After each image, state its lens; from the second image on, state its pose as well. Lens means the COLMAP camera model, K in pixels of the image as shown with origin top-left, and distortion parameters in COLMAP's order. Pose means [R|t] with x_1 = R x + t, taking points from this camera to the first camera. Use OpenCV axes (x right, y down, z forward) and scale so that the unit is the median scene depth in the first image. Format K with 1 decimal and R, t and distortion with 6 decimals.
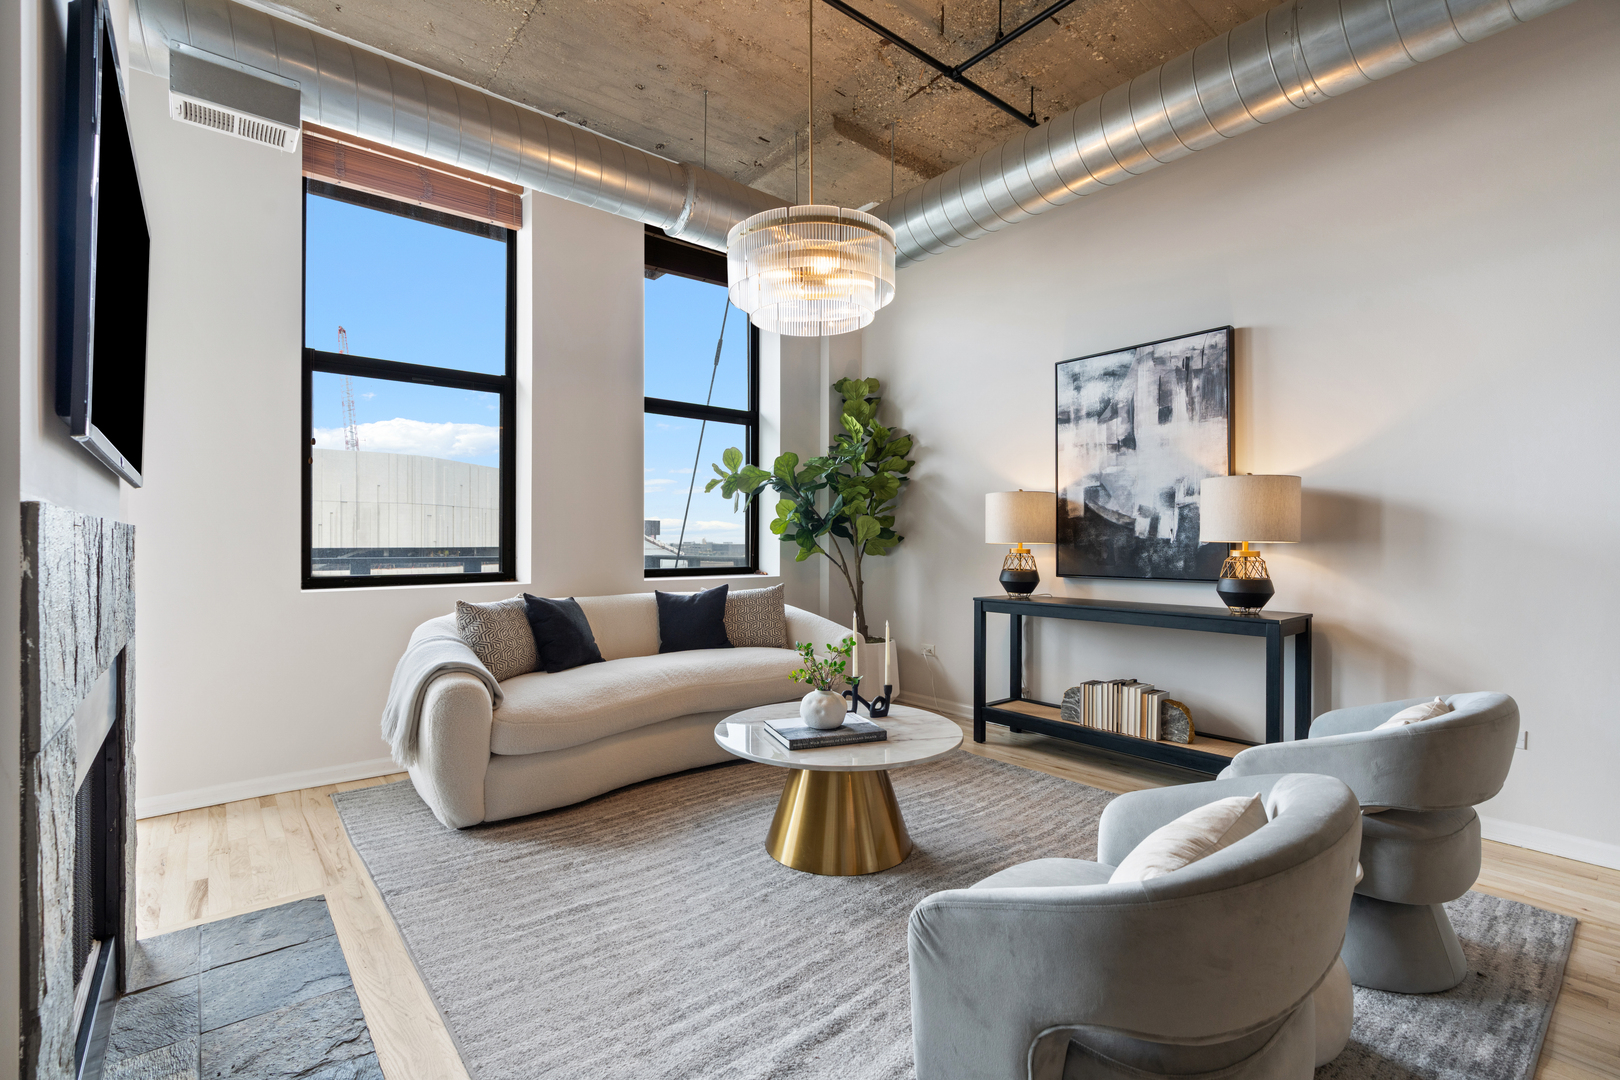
lens RADIAL K [[730.4, 0, 802.7], [0, 730.4, 540.1], [0, 0, 1]] dist [-0.007900, 0.001487]
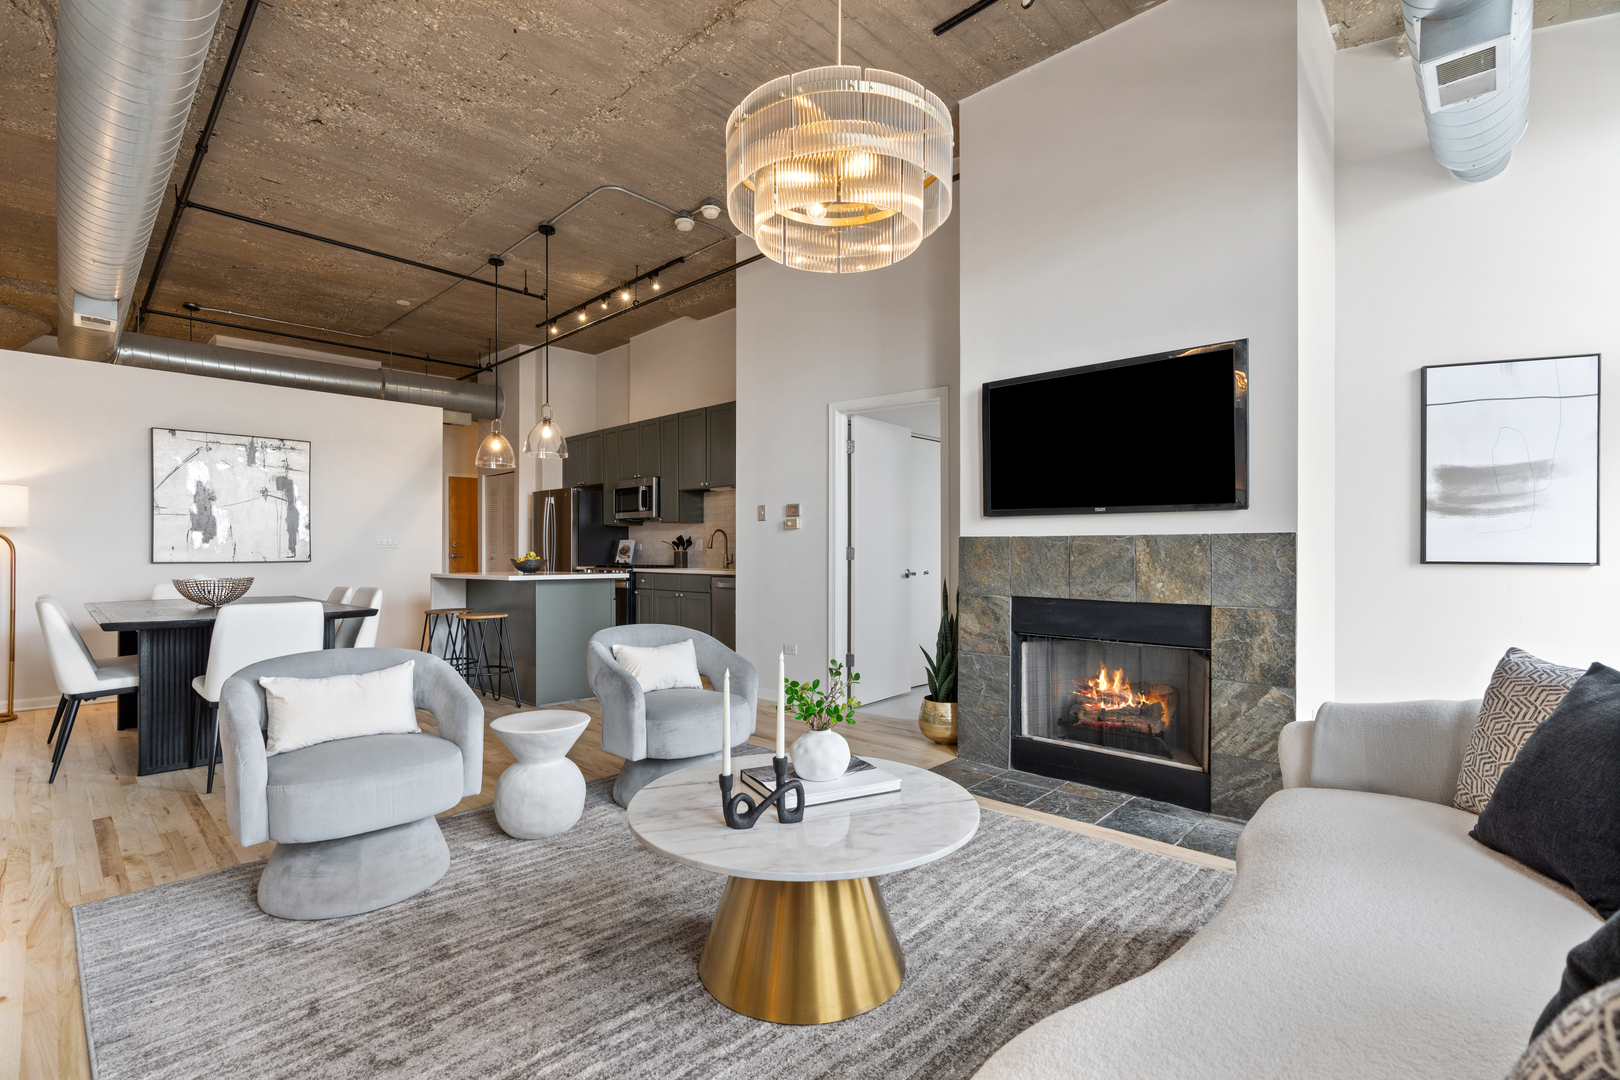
lens RADIAL K [[730.4, 0, 806.6], [0, 730.4, 548.1], [0, 0, 1]] dist [-0.007900, 0.001487]
pose [[-0.991973, -0.003638, -0.126399, 0.097188], [-0.002941, 0.999979, -0.005701, 0.009827], [0.126418, -0.005283, -0.991963, 1.225179]]
